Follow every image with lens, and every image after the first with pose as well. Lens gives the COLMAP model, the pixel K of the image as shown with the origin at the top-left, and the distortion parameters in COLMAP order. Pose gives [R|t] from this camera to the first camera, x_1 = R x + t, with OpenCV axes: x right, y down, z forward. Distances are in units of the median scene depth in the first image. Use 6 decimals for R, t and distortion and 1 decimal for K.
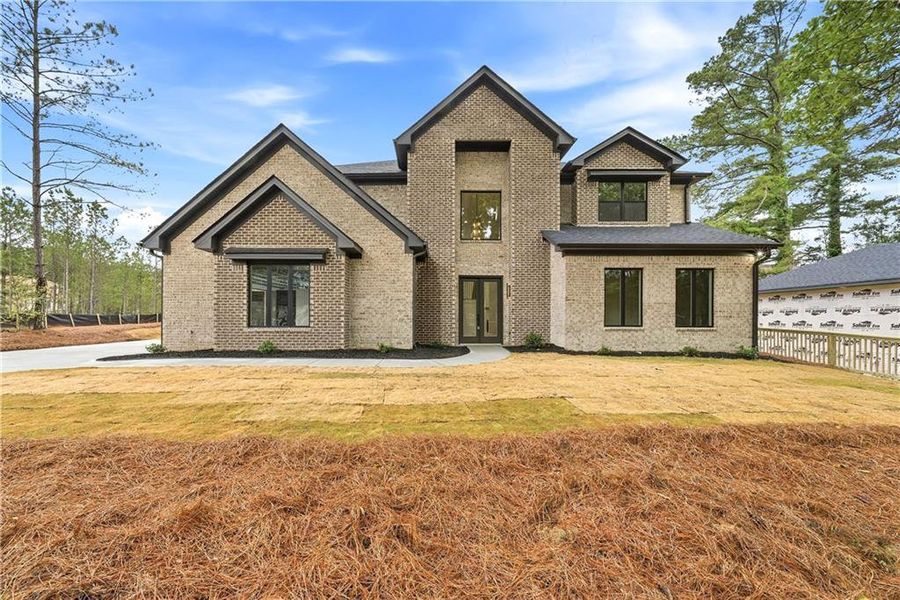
lens RADIAL K [[321.3, 0, 449.4], [0, 321.3, 319.9], [0, 0, 1]] dist [0.000535, 0.000014]
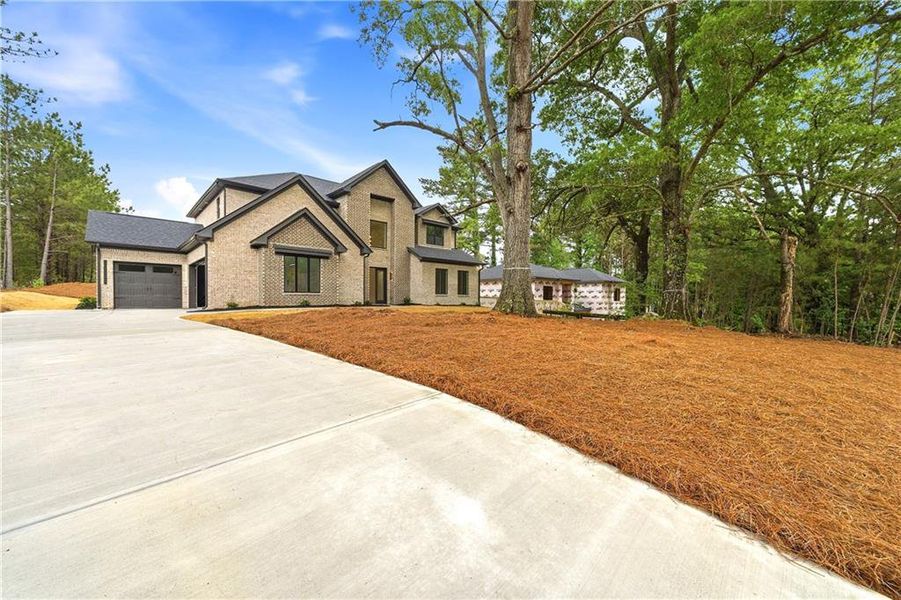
lens RADIAL K [[339.1, 0, 451.5], [0, 339.1, 295.7], [0, 0, 1]] dist [-0.000358, 0.000018]
pose [[0.719039, 0.005502, 0.694947, -0.981095], [-0.000426, 0.999972, -0.007476, 0.041777], [-0.694969, 0.005079, 0.719022, -0.708749]]
